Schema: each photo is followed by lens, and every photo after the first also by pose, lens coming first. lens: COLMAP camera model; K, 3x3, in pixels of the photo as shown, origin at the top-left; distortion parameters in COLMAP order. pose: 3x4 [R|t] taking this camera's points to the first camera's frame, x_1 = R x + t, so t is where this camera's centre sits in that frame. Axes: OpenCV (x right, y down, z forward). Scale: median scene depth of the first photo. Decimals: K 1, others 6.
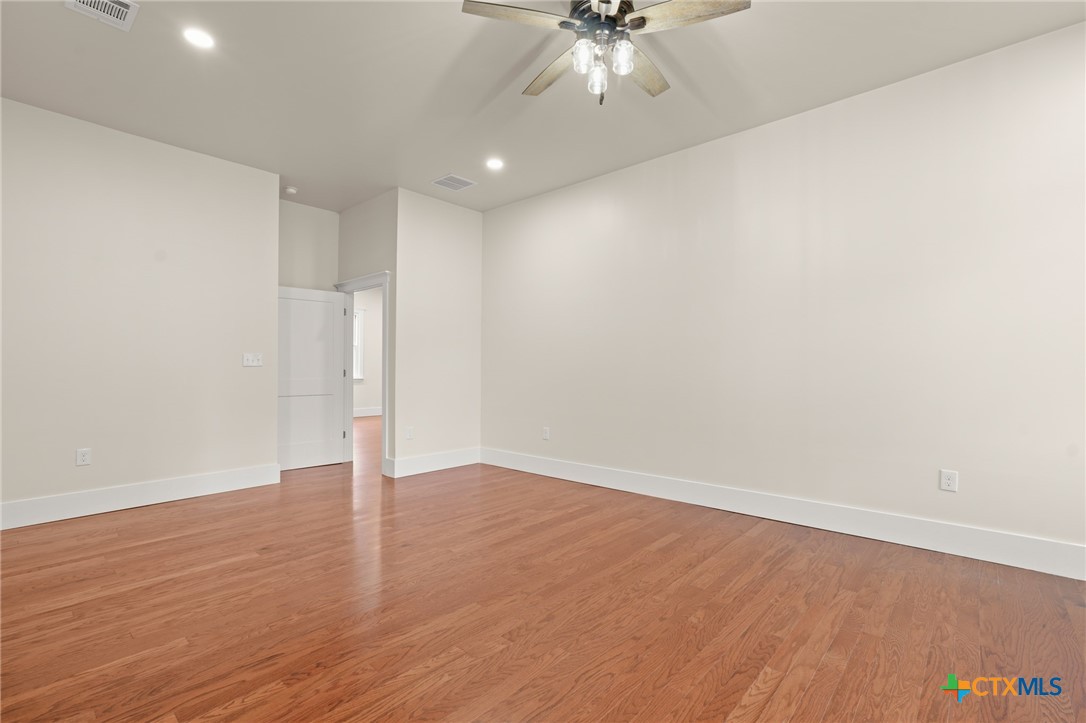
lens RADIAL K [[492.9, 0, 540.9], [0, 492.9, 369.6], [0, 0, 1]] dist [0.000030, 0.000490]
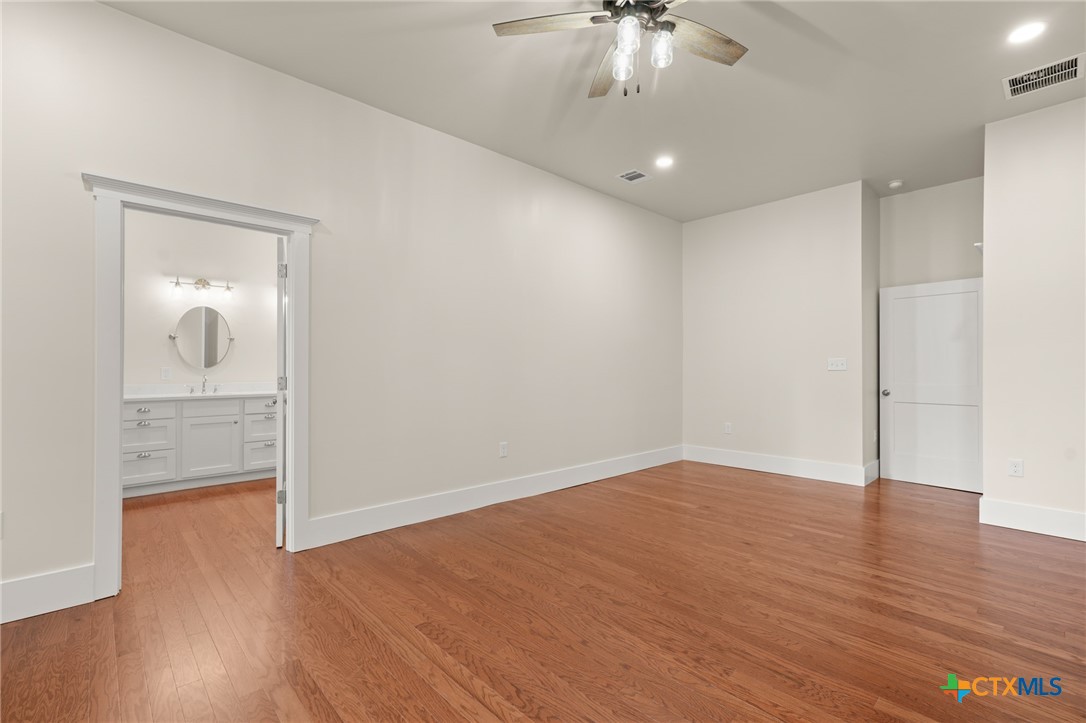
lens RADIAL K [[491.8, 0, 543.0], [0, 491.8, 361.5], [0, 0, 1]] dist [-0.002240, 0.000588]
pose [[-0.090285, -0.017760, -0.995758, 0.865830], [-0.006674, 0.999829, -0.017228, -0.005041], [0.995894, 0.005090, -0.090388, 0.721687]]
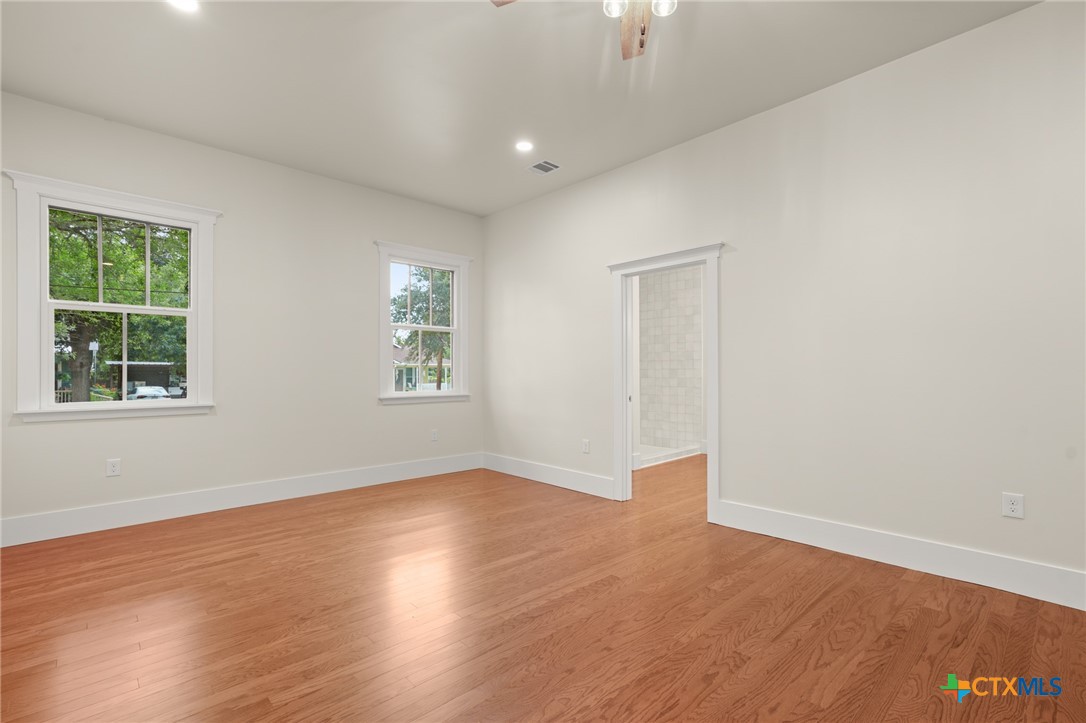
lens RADIAL K [[492.9, 0, 540.9], [0, 492.9, 369.6], [0, 0, 1]] dist [0.000030, 0.000490]
pose [[-0.996135, -0.001871, 0.087816, 0.173482], [-0.001939, 0.999998, -0.000688, -0.008064], [-0.087814, -0.000855, -0.996137, 1.432098]]
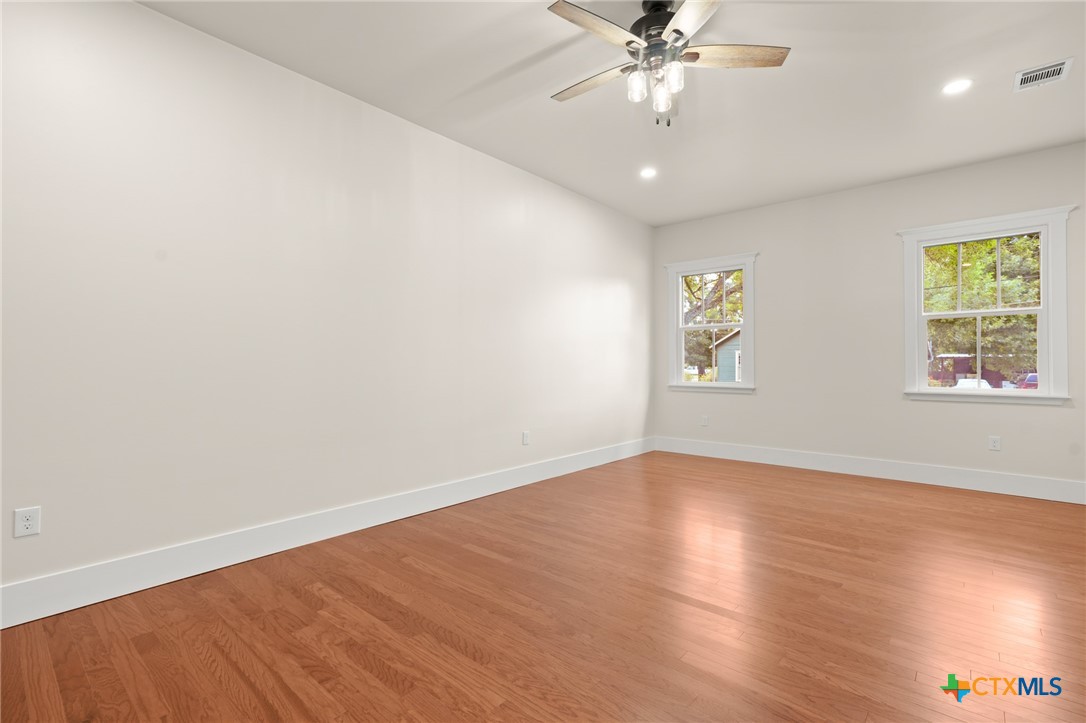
lens RADIAL K [[497.6, 0, 543.0], [0, 497.6, 361.5], [0, 0, 1]] dist [-0.000428, 0.000197]
pose [[-0.015139, 0.004903, 0.999873, -0.776202], [0.002682, 0.999985, -0.004863, -0.007781], [-0.999882, 0.002608, -0.015152, 1.015919]]
